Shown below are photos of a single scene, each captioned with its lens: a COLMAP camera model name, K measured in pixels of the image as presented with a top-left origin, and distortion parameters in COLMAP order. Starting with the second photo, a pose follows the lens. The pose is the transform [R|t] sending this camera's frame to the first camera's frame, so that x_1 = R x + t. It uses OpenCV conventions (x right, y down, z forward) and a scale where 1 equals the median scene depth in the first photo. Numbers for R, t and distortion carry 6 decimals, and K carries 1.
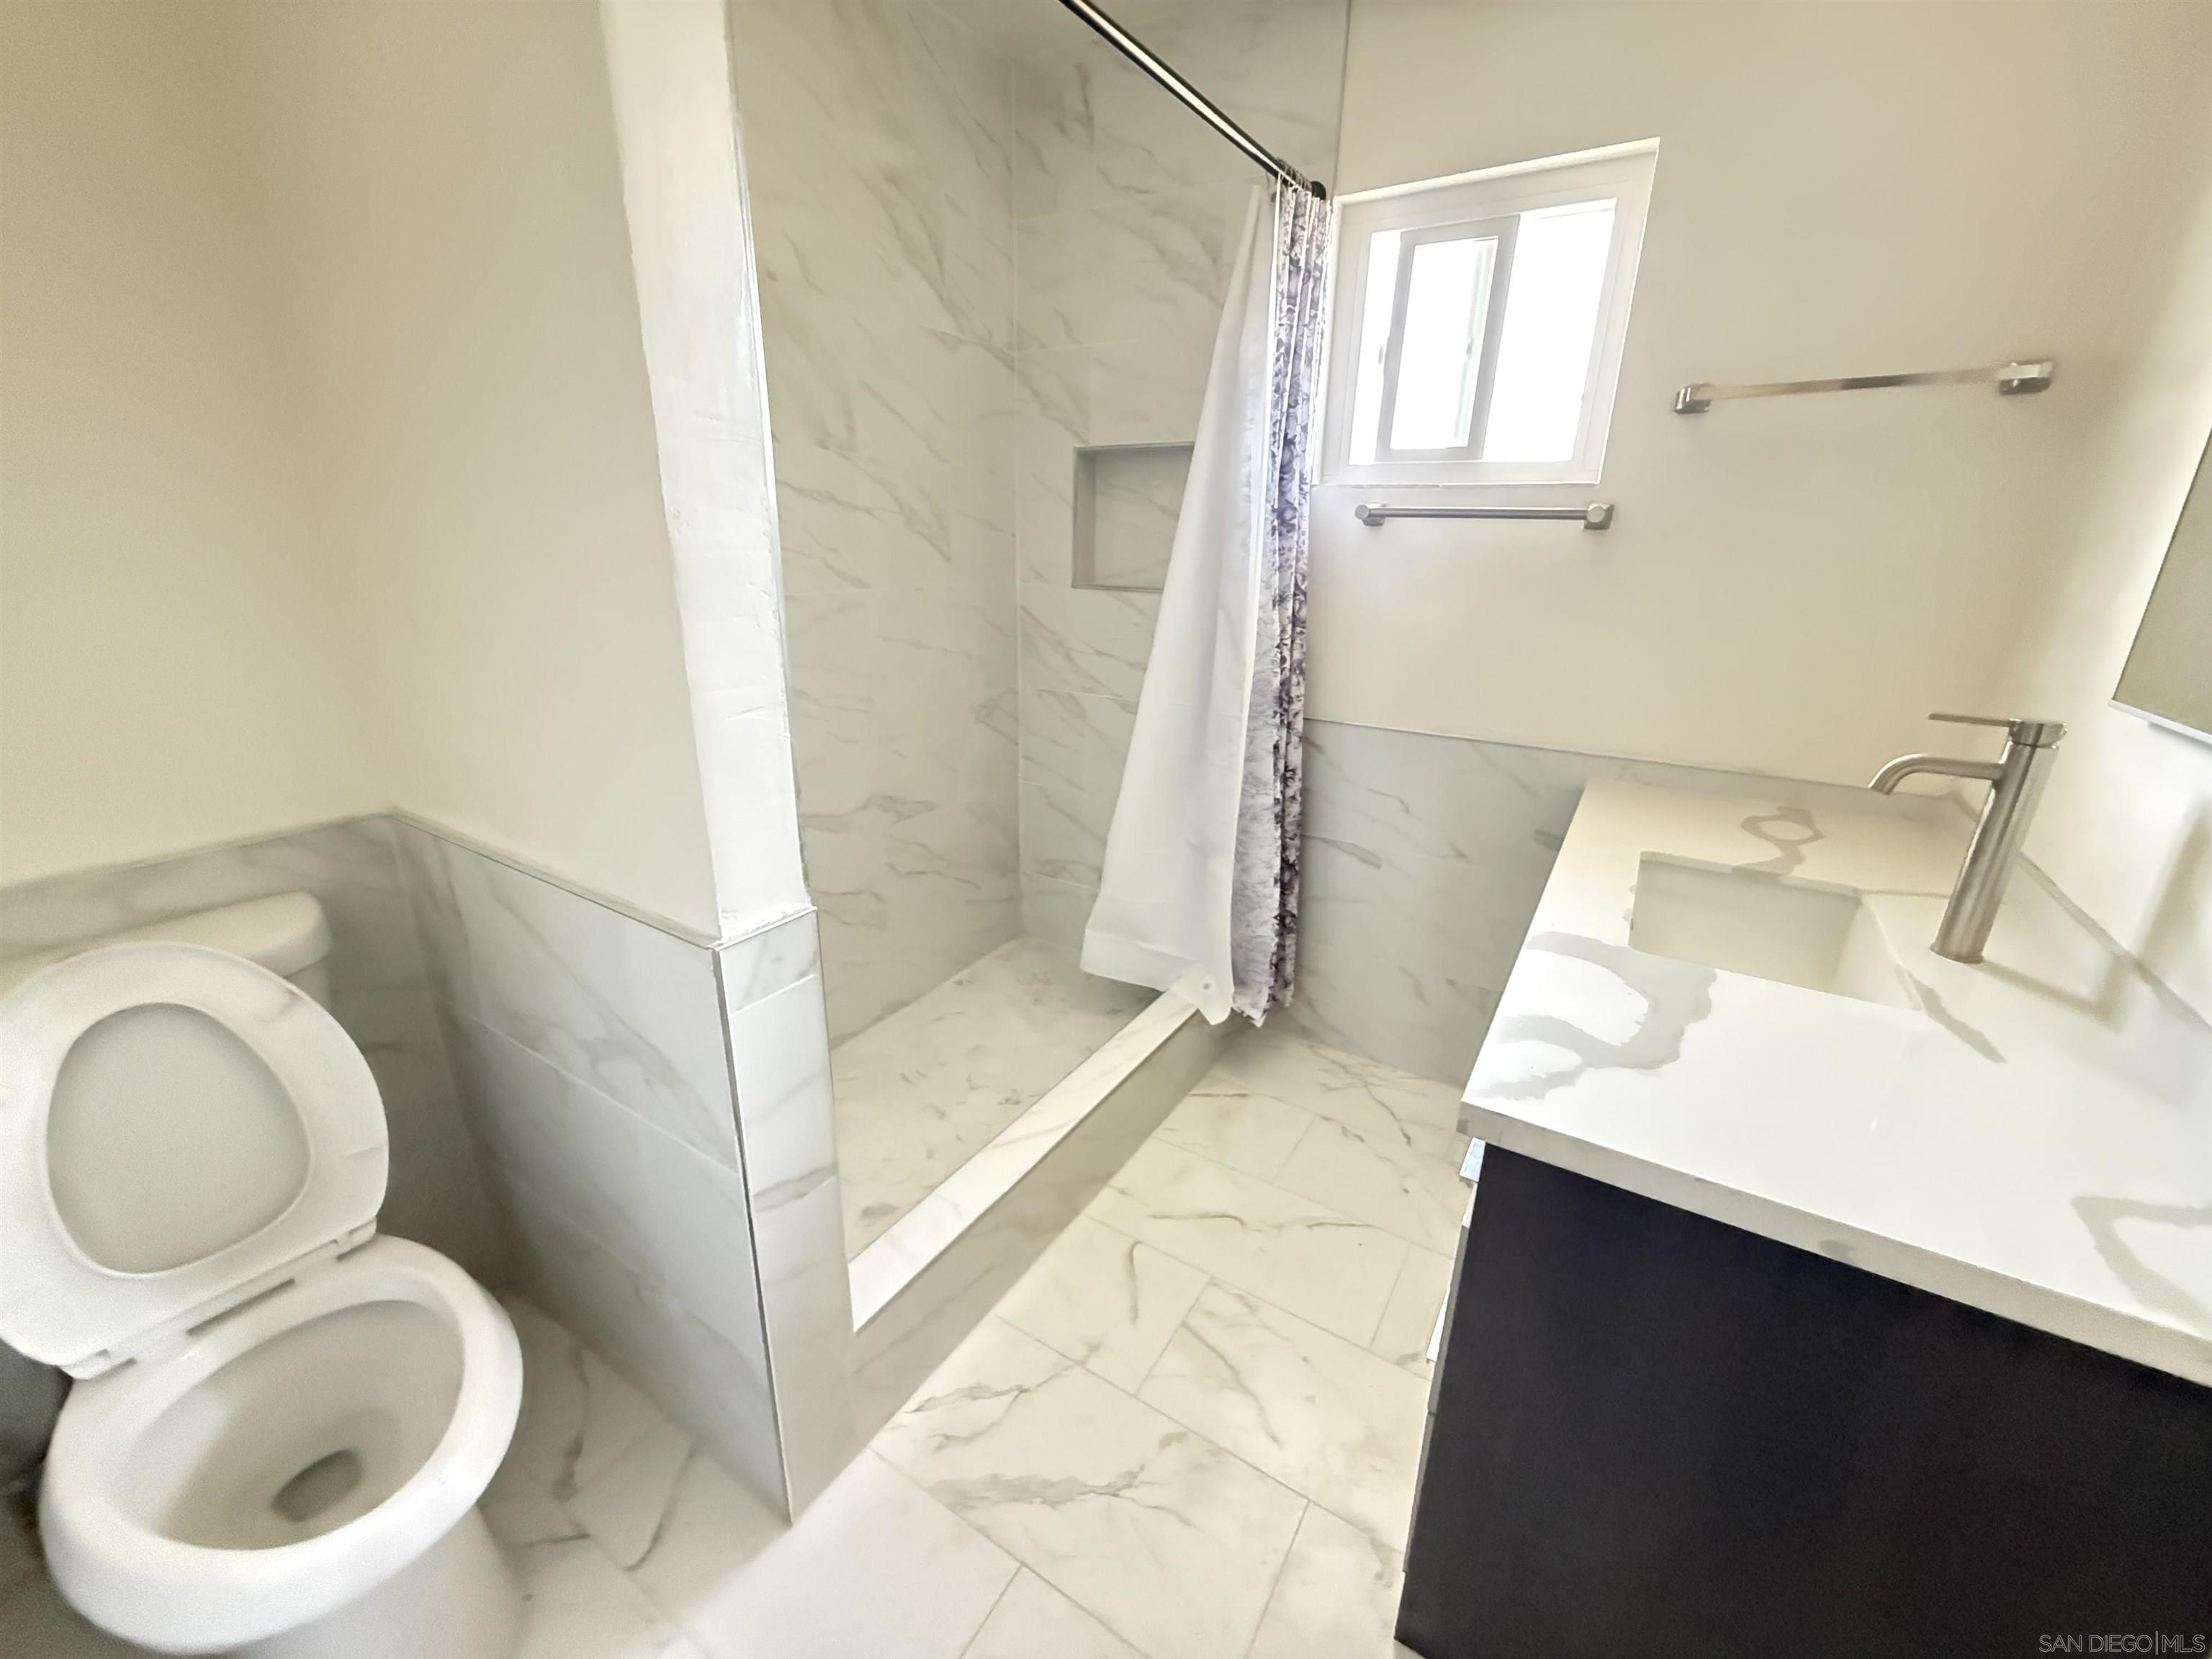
lens RADIAL K [[885.5, 0, 1106.0], [0, 885.5, 829.5], [0, 0, 1]] dist [0.000459, -0.000166]
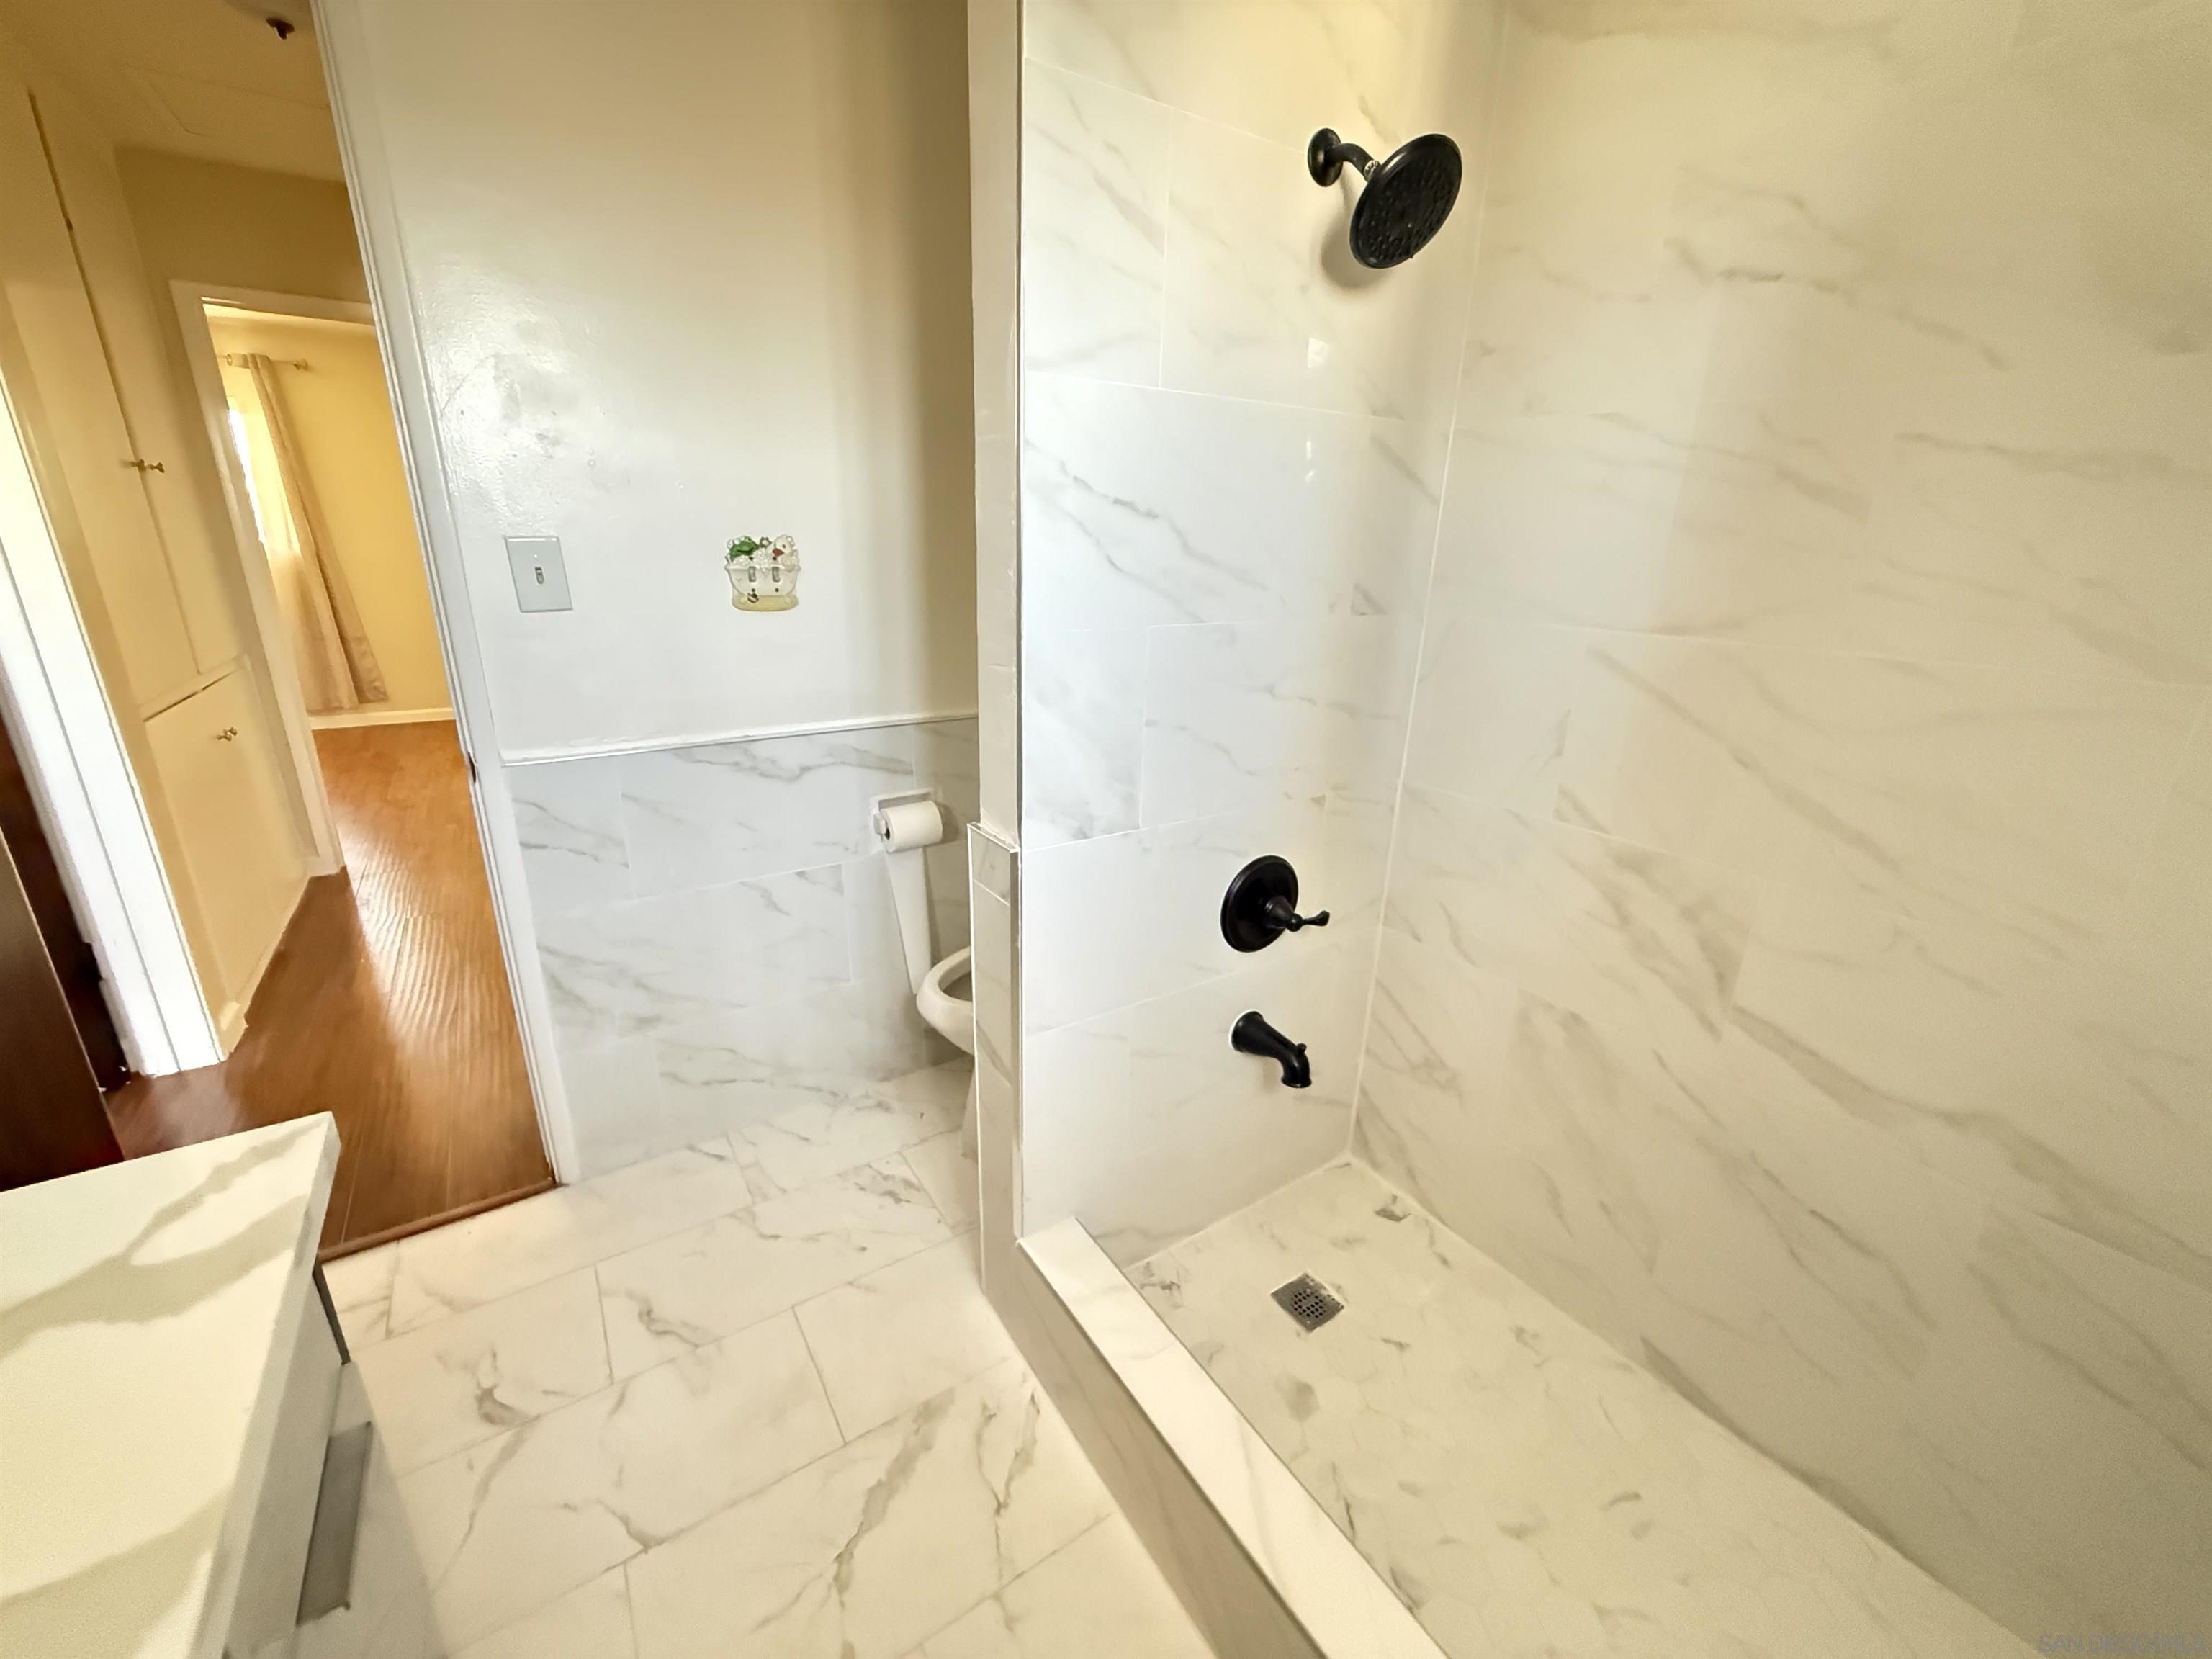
lens RADIAL K [[885.5, 0, 1106.0], [0, 885.5, 829.5], [0, 0, 1]] dist [0.000459, -0.000166]
pose [[-0.414851, 0.248496, -0.875299, 0.493959], [-0.314547, 0.863507, 0.394229, -0.341744], [0.853791, 0.438869, -0.280063, 1.118660]]
